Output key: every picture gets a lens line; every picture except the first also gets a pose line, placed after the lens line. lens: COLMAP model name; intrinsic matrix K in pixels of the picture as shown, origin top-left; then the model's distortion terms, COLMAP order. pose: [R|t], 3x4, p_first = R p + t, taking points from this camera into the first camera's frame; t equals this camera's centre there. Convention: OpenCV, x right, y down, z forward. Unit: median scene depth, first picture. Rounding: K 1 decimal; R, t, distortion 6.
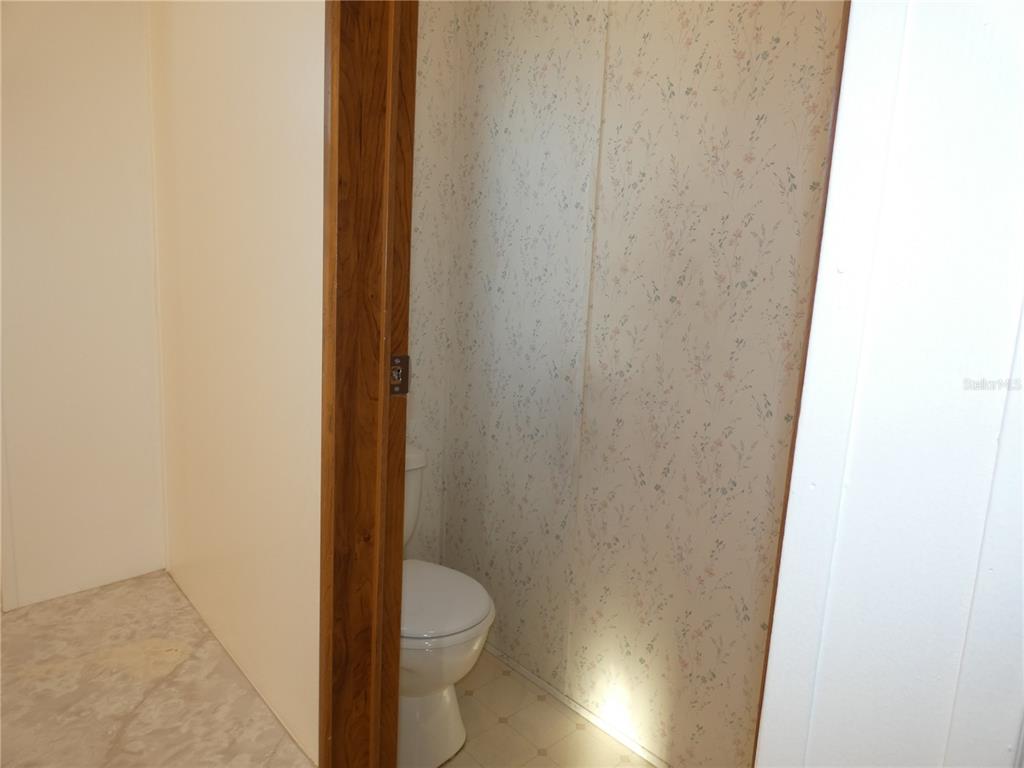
lens RADIAL K [[615.3, 0, 511.5], [0, 615.3, 382.6], [0, 0, 1]] dist [0.006225, -0.009891]
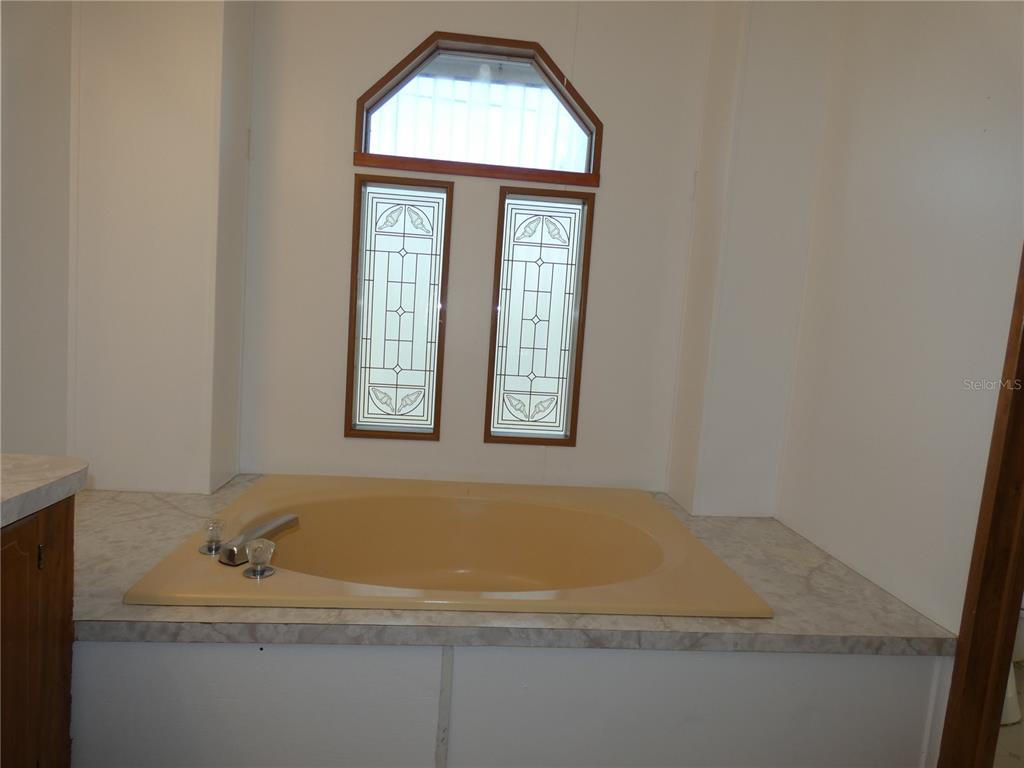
lens RADIAL K [[615.3, 0, 511.5], [0, 615.3, 386.2], [0, 0, 1]] dist [0.006225, -0.009891]
pose [[0.796125, 0.077297, -0.600176, -0.274518], [-0.128606, 0.990763, -0.042994, 0.185899], [0.591309, 0.111415, 0.798712, -0.812987]]
